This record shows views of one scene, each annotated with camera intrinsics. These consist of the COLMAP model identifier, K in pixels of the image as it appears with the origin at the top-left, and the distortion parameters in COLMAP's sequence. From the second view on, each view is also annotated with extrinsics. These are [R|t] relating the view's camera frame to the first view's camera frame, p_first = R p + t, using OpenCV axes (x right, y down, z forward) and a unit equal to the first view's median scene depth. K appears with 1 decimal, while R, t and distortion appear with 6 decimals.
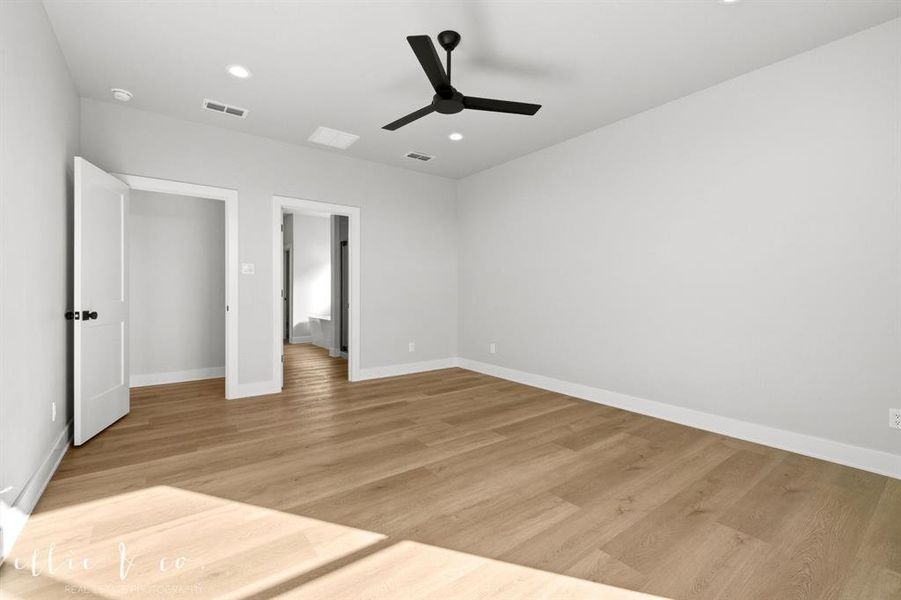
lens RADIAL K [[396.8, 0, 453.1], [0, 396.8, 290.6], [0, 0, 1]] dist [0.000875, -0.000097]
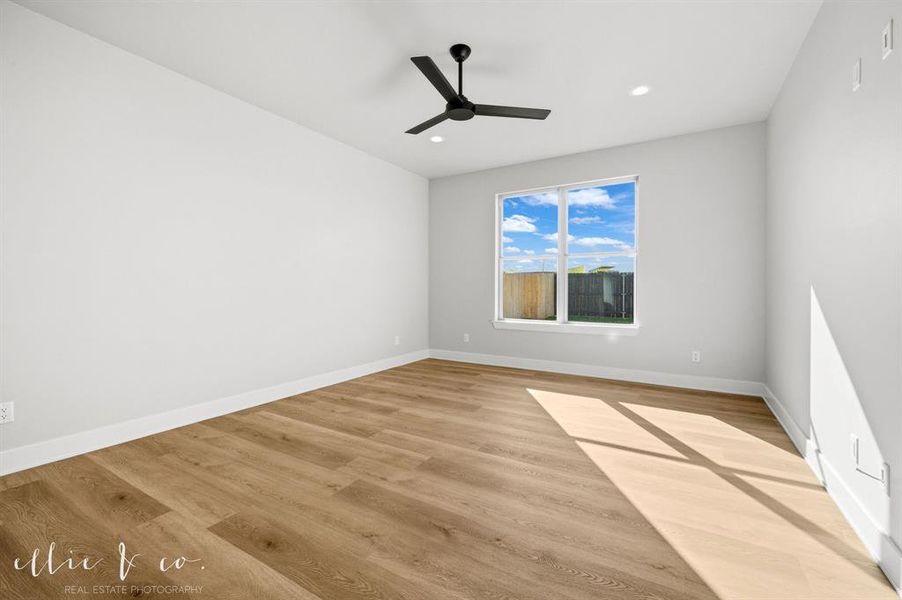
lens RADIAL K [[397.3, 0, 453.6], [0, 397.3, 290.6], [0, 0, 1]] dist [0.000875, -0.000097]
pose [[-0.368162, -0.027403, 0.929358, -0.884350], [-0.002696, 0.999593, 0.028406, -0.010727], [-0.929758, 0.007953, -0.368086, 1.248753]]
